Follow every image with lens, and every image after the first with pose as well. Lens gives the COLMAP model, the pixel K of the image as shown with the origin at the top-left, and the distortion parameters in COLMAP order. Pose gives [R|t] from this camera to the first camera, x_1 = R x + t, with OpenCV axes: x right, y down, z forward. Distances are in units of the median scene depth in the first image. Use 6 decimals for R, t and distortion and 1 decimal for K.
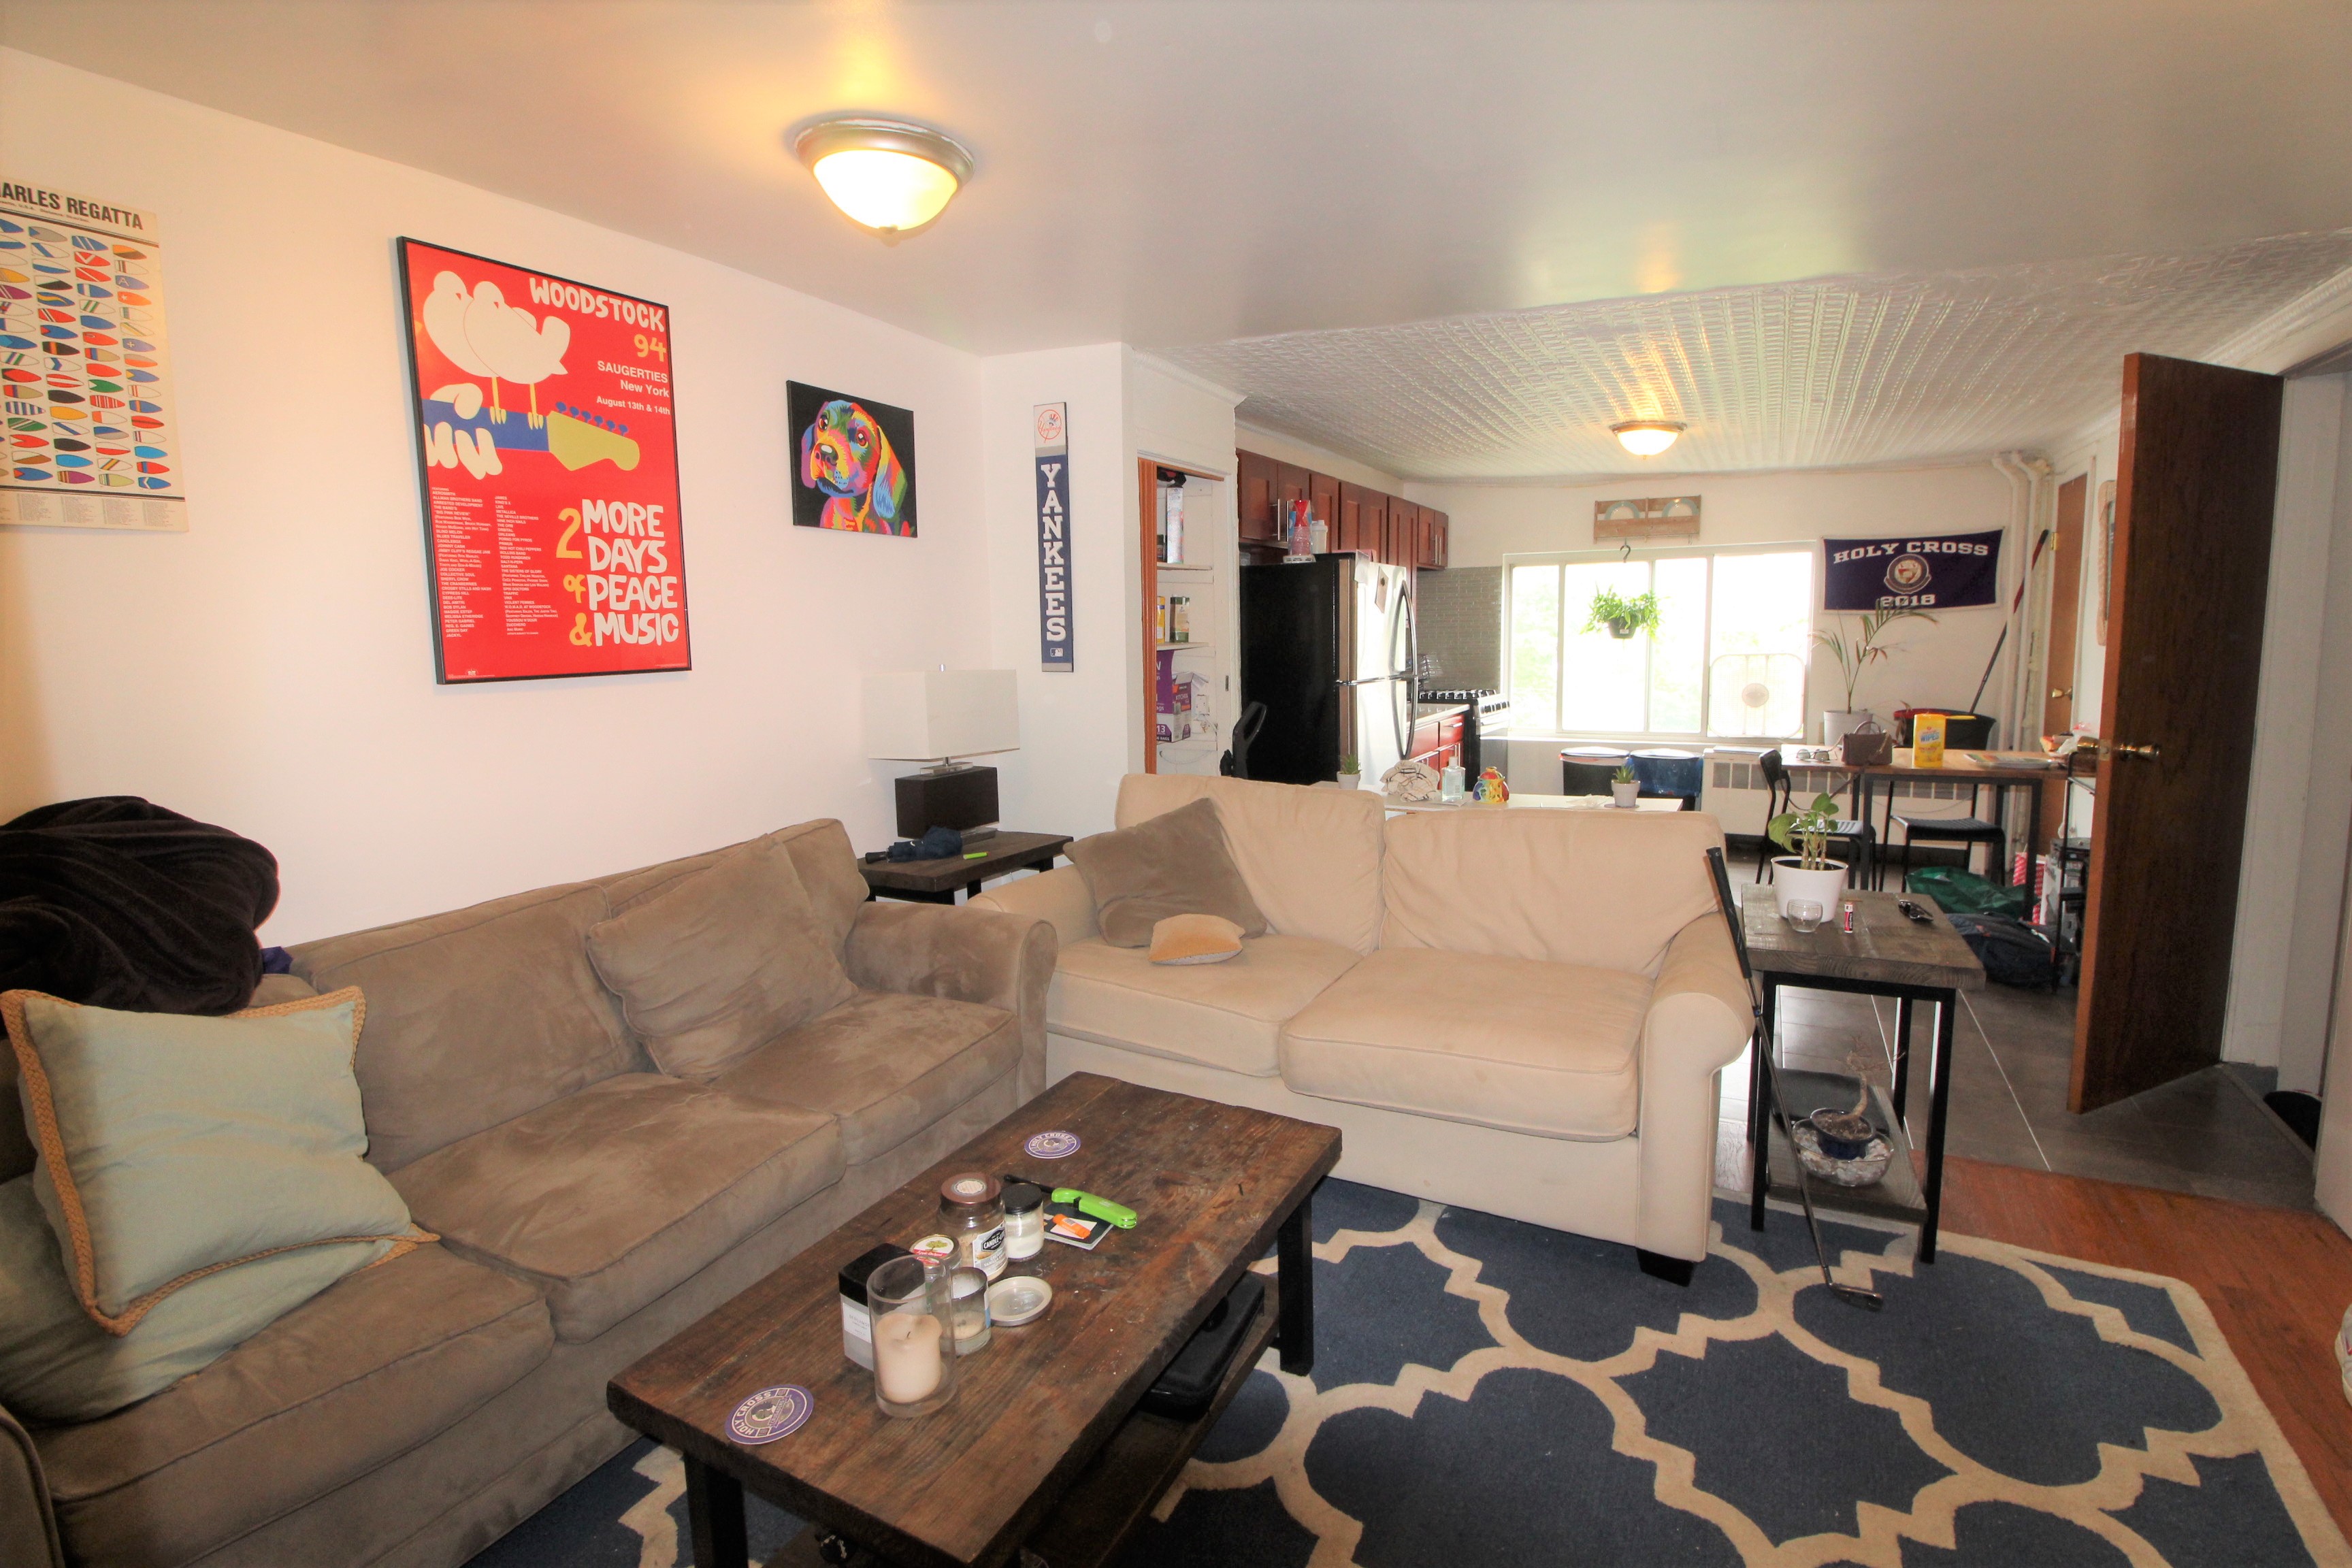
lens RADIAL K [[1078.3, 0, 1201.3], [0, 1078.3, 757.1], [0, 0, 1]] dist [-0.003108, -0.012277]
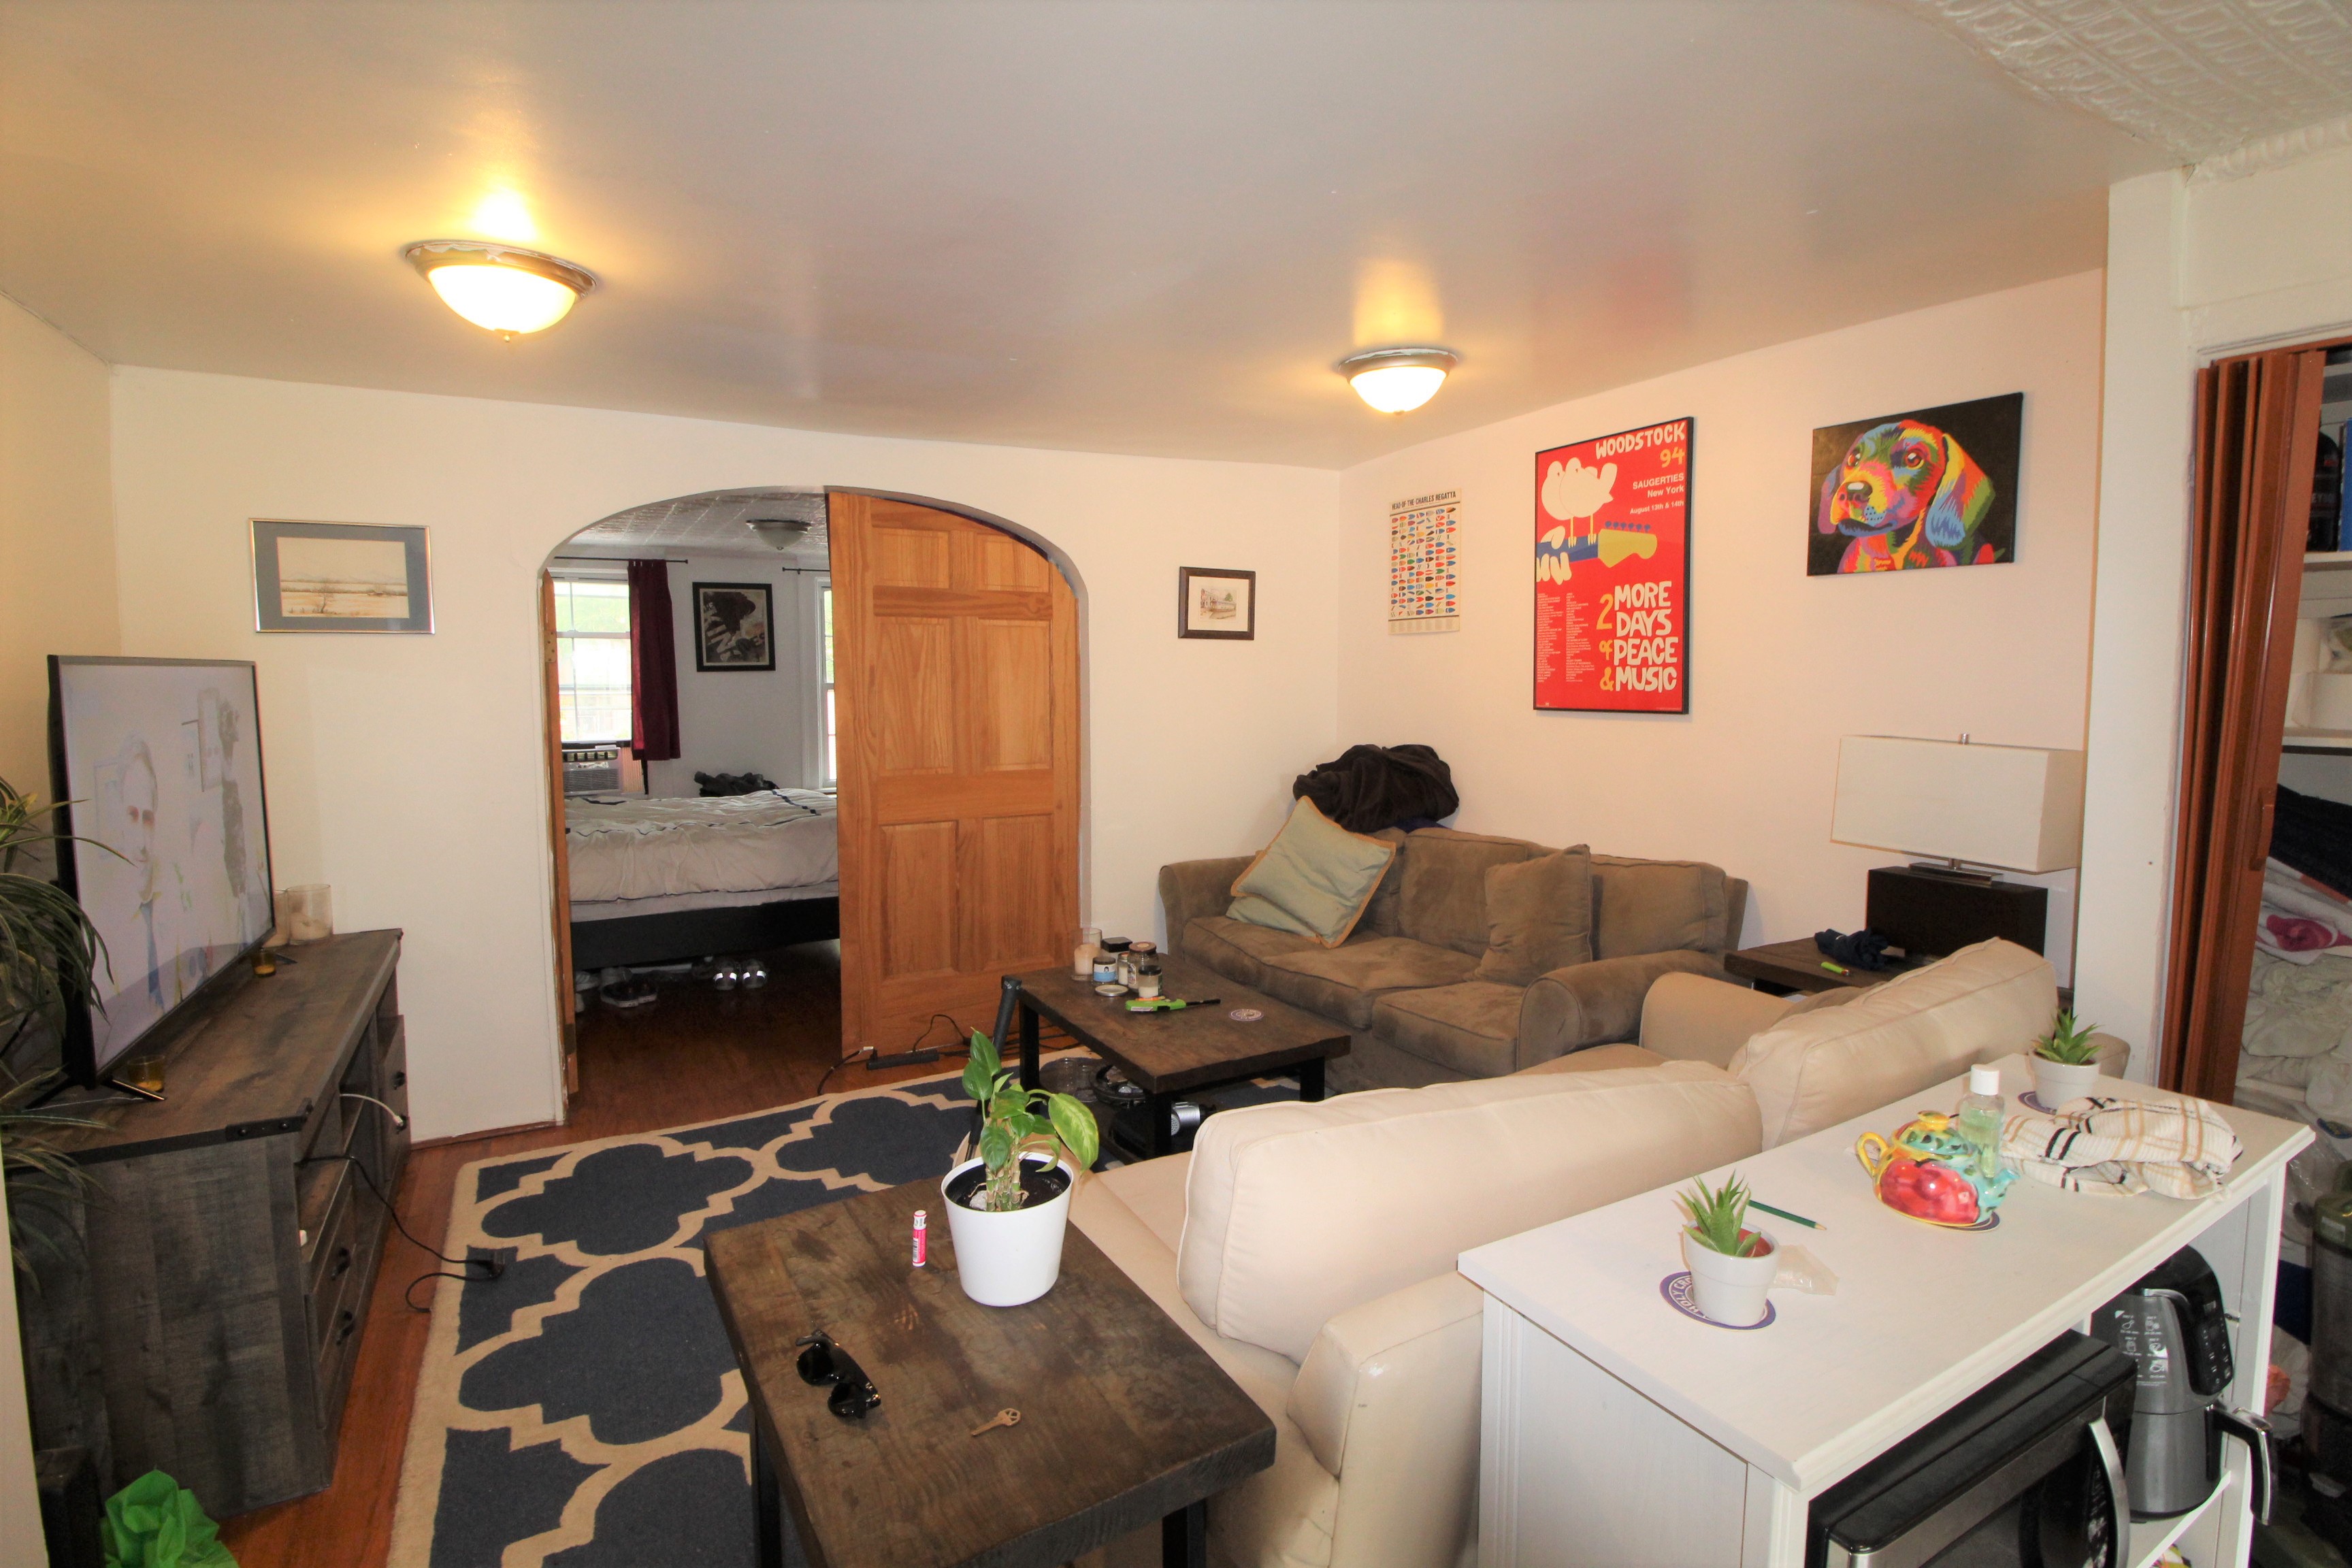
lens RADIAL K [[1078.3, 0, 1201.3], [0, 1078.3, 757.1], [0, 0, 1]] dist [-0.003108, -0.012277]
pose [[-0.519733, 0.085569, -0.850033, 0.899843], [-0.091907, 0.983597, 0.155209, -0.185463], [0.849371, 0.158792, -0.503343, 1.258103]]
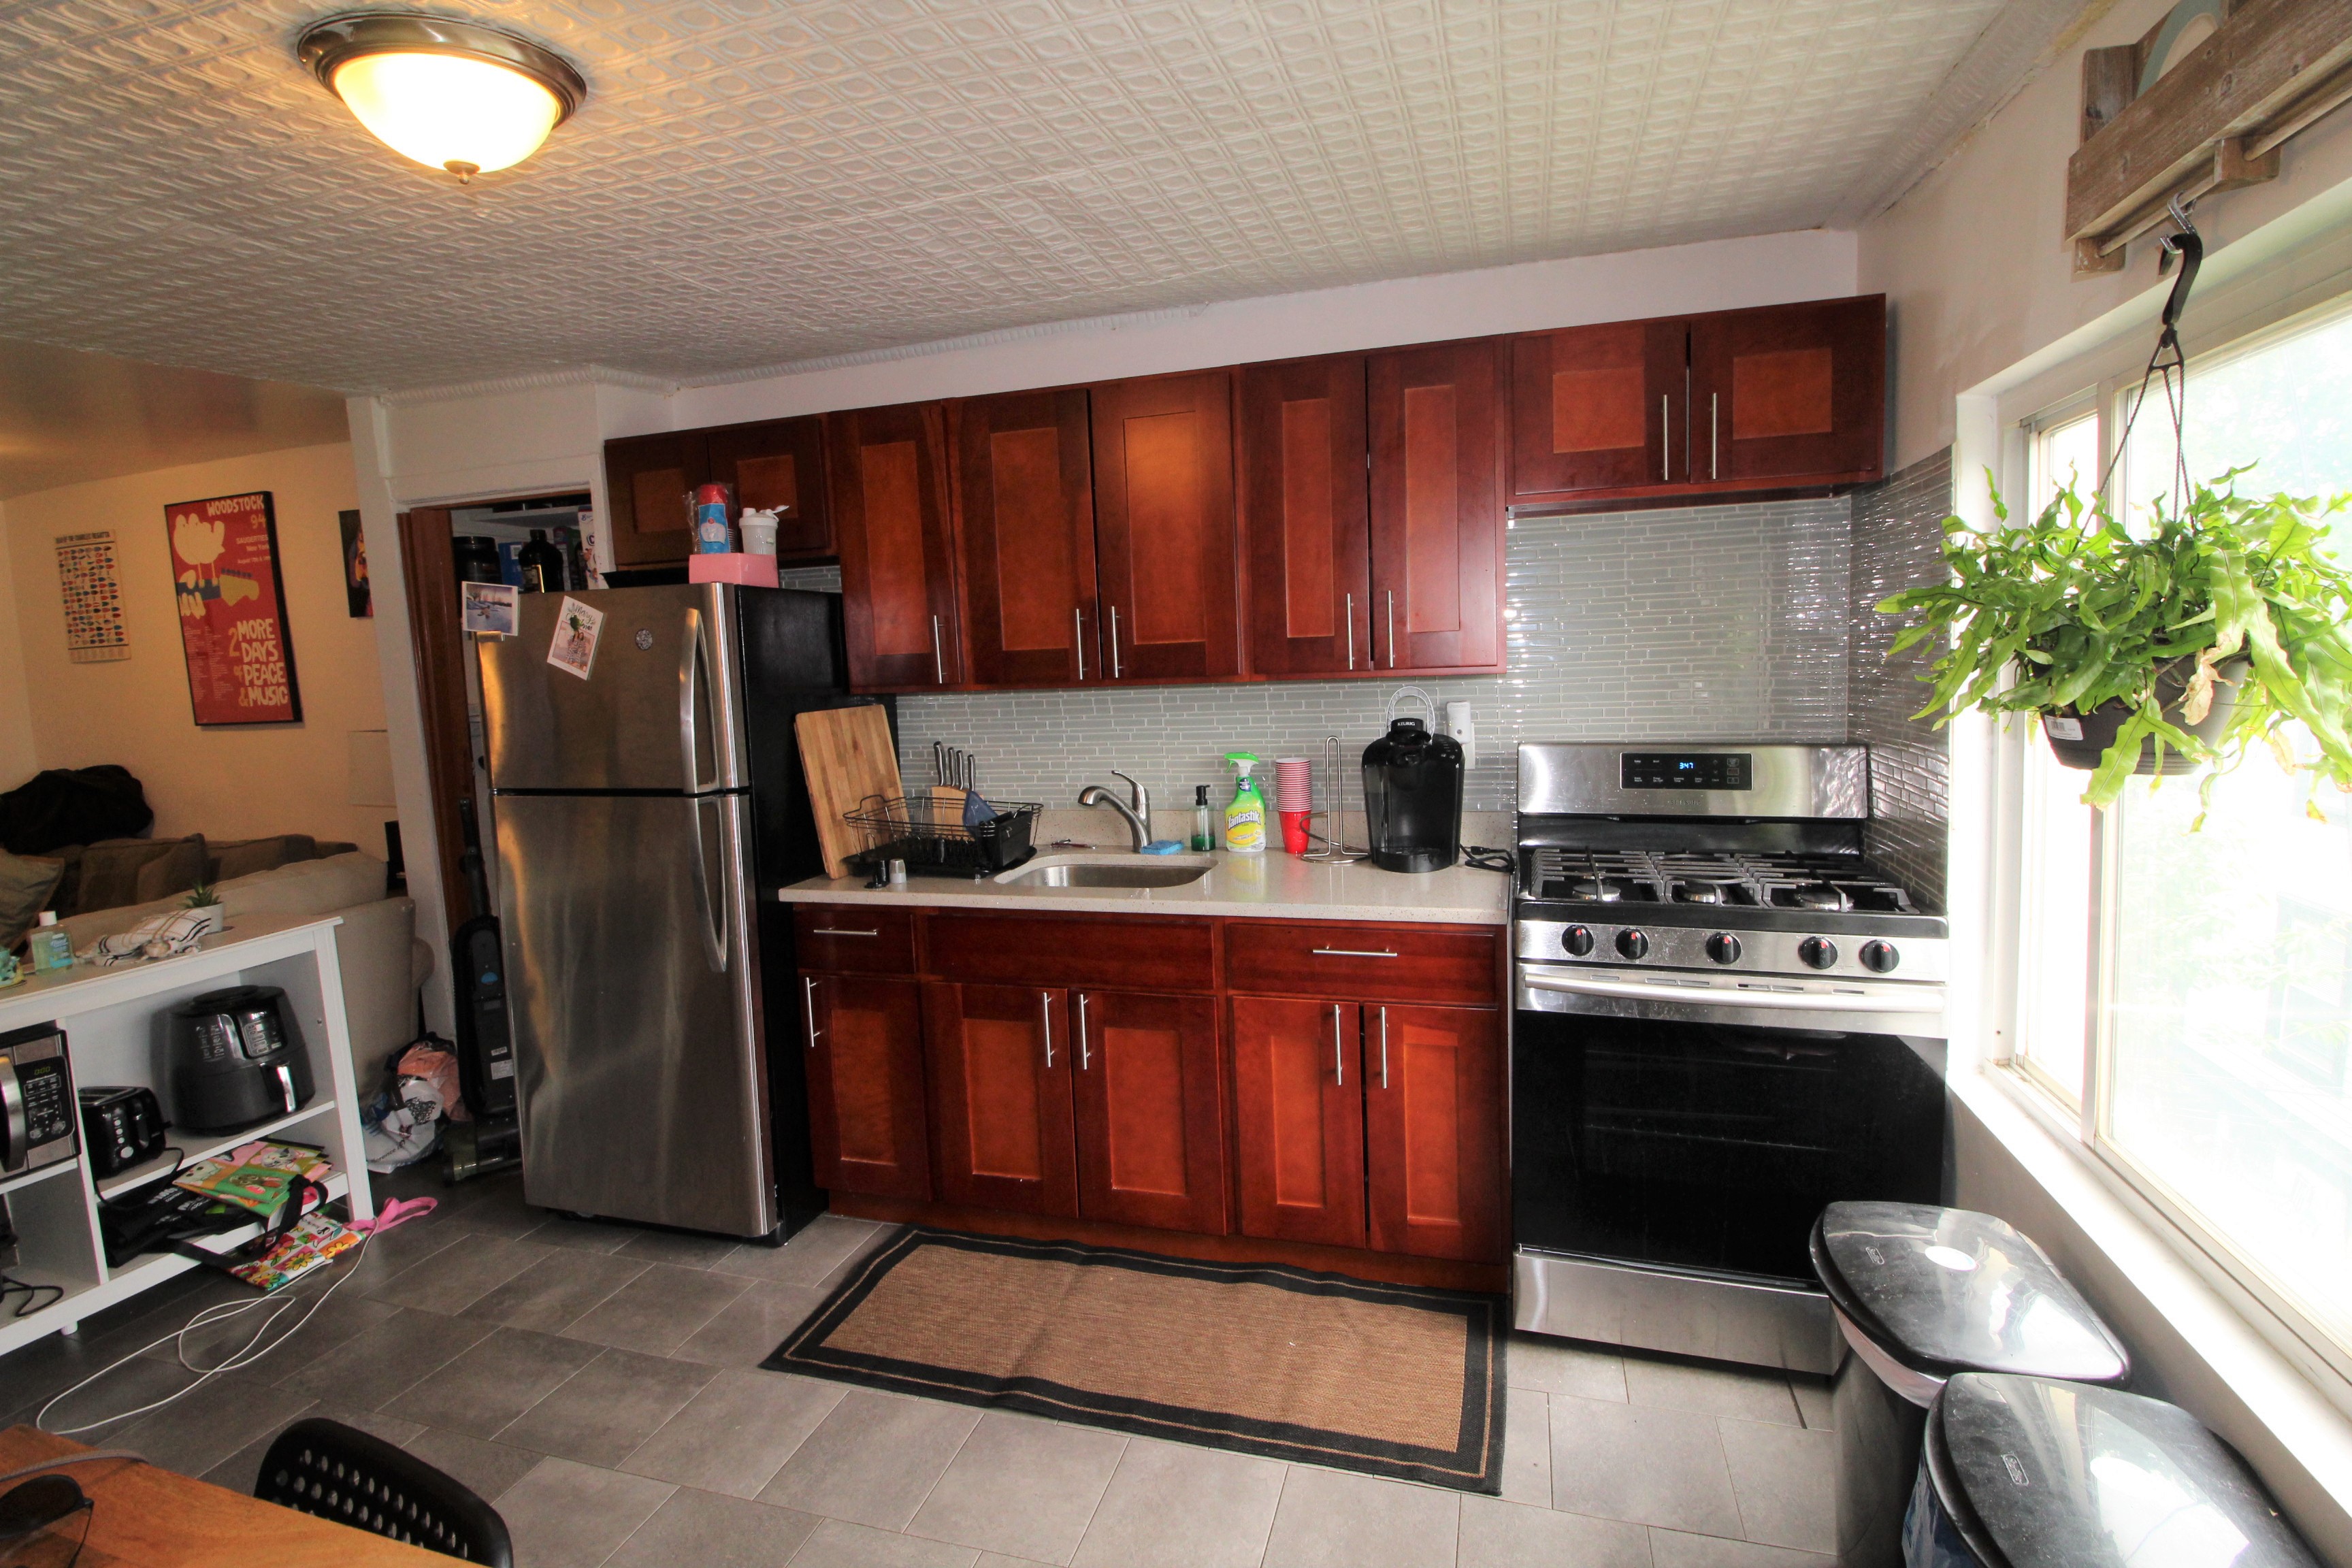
lens RADIAL K [[1078.3, 0, 1201.3], [0, 1078.3, 757.1], [0, 0, 1]] dist [-0.003108, -0.012277]
pose [[0.200639, 0.109343, -0.973544, 1.388022], [-0.082315, 0.992119, 0.094465, -0.306621], [0.976201, 0.061184, 0.208058, 2.120067]]
